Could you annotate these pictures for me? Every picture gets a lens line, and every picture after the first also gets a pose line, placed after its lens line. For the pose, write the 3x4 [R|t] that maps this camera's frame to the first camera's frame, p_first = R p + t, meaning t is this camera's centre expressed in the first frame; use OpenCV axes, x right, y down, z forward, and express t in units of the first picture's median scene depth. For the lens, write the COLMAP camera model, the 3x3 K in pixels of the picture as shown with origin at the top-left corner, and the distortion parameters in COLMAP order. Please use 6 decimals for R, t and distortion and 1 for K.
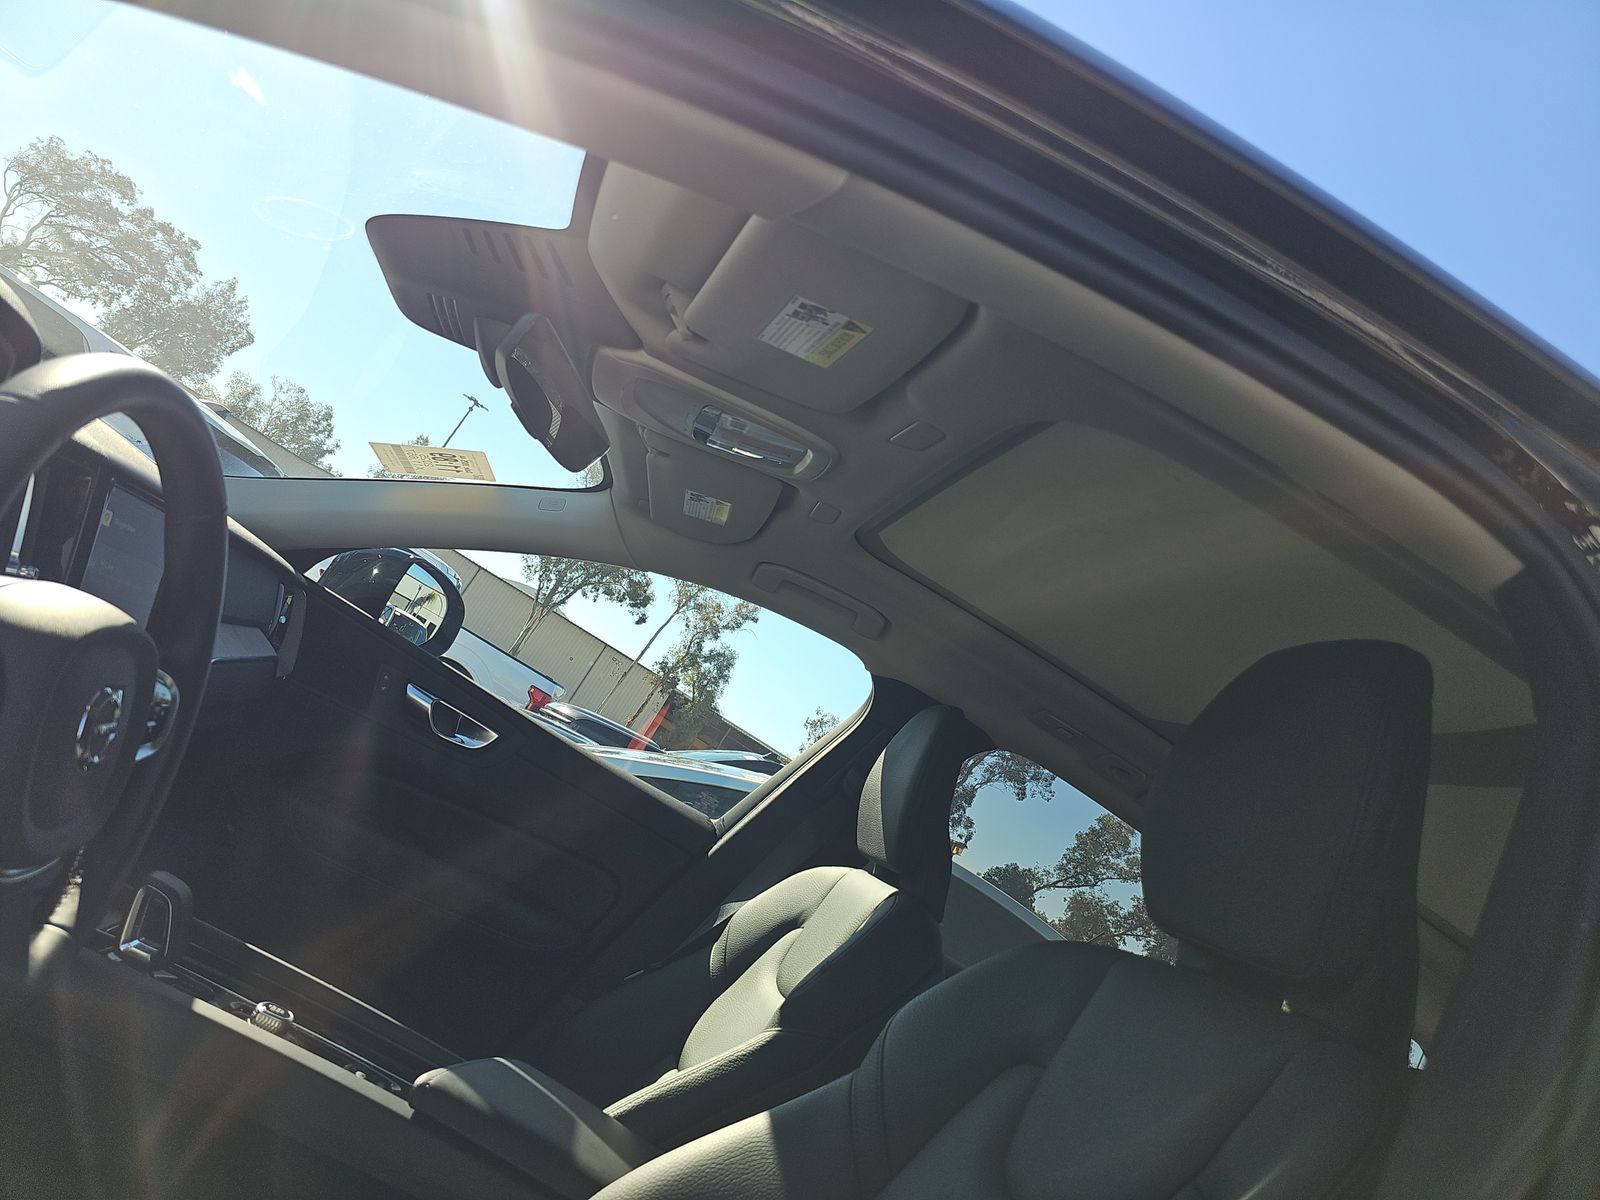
lens RADIAL K [[1002.9, 0, 765.2], [0, 1002.9, 601.7], [0, 0, 1]] dist [0.036401, -0.046307]
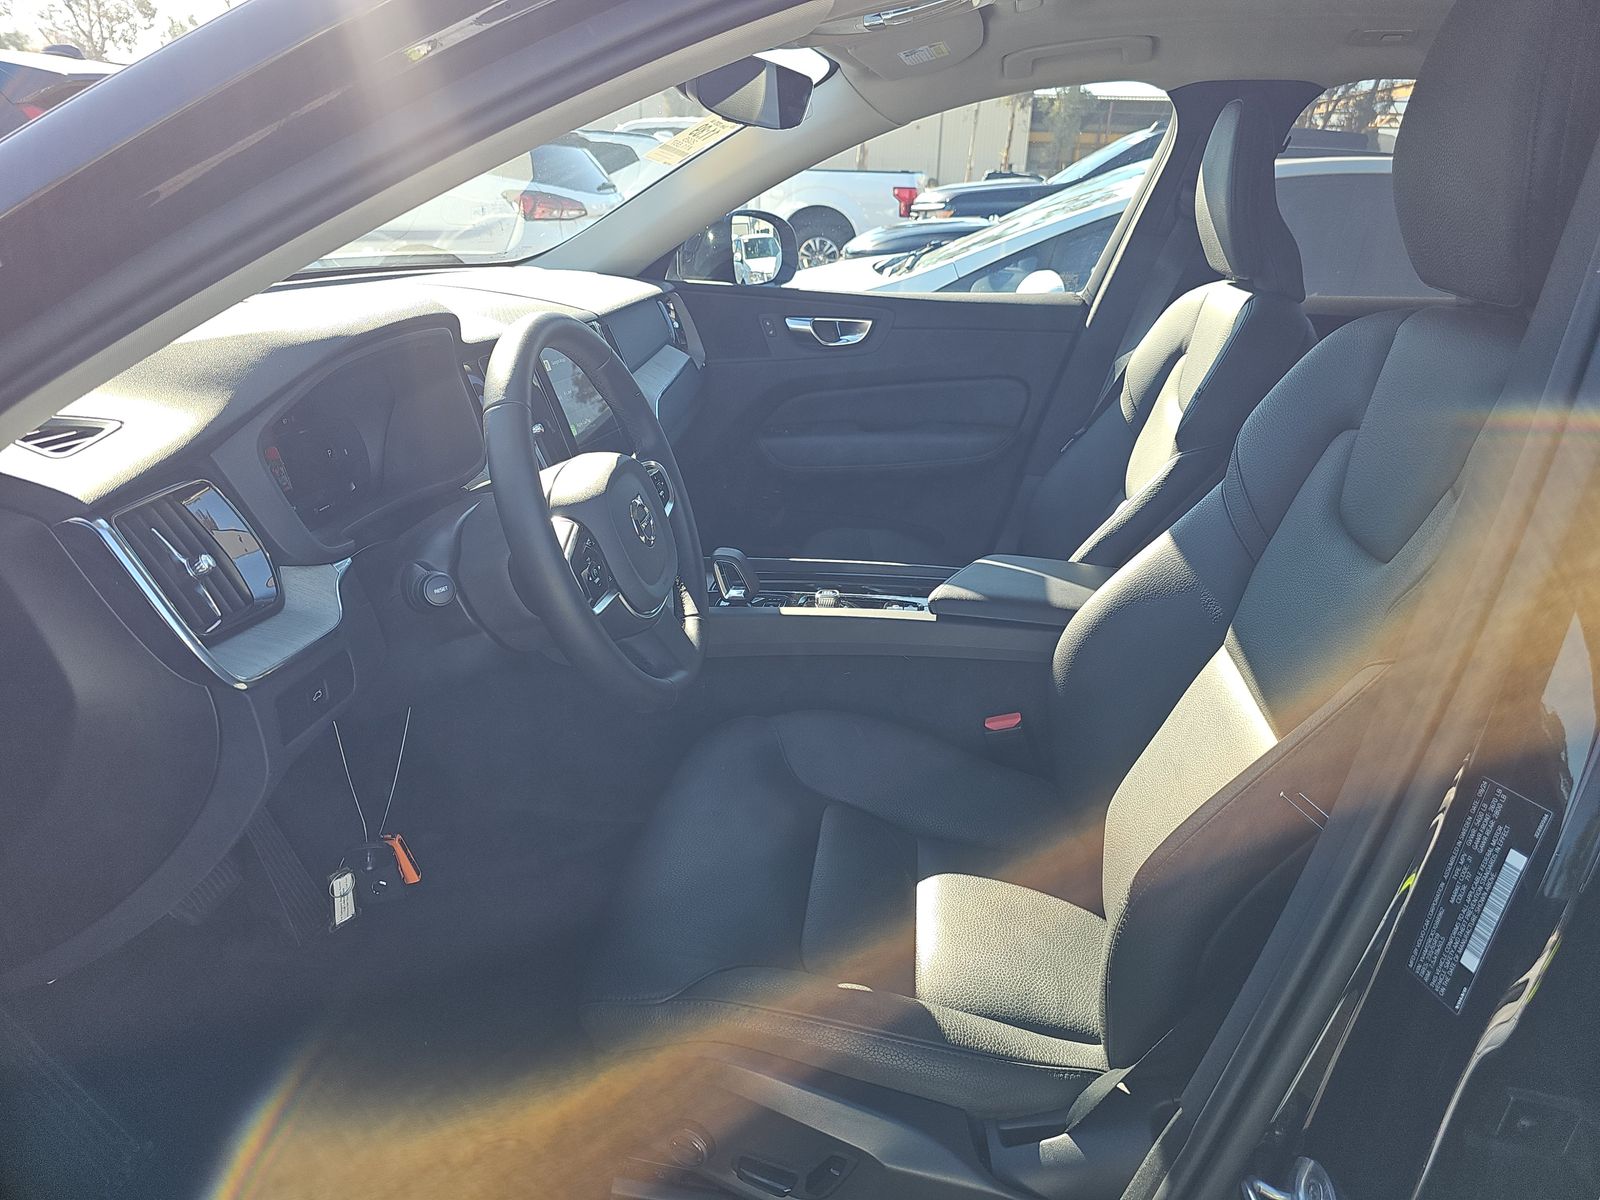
lens RADIAL K [[1002.9, 0, 765.2], [0, 1002.9, 601.7], [0, 0, 1]] dist [0.036401, -0.046307]
pose [[0.794005, -0.335547, -0.506917, 0.175397], [0.546687, 0.758825, 0.354003, -0.147816], [0.265877, -0.558205, 0.785949, -0.191422]]
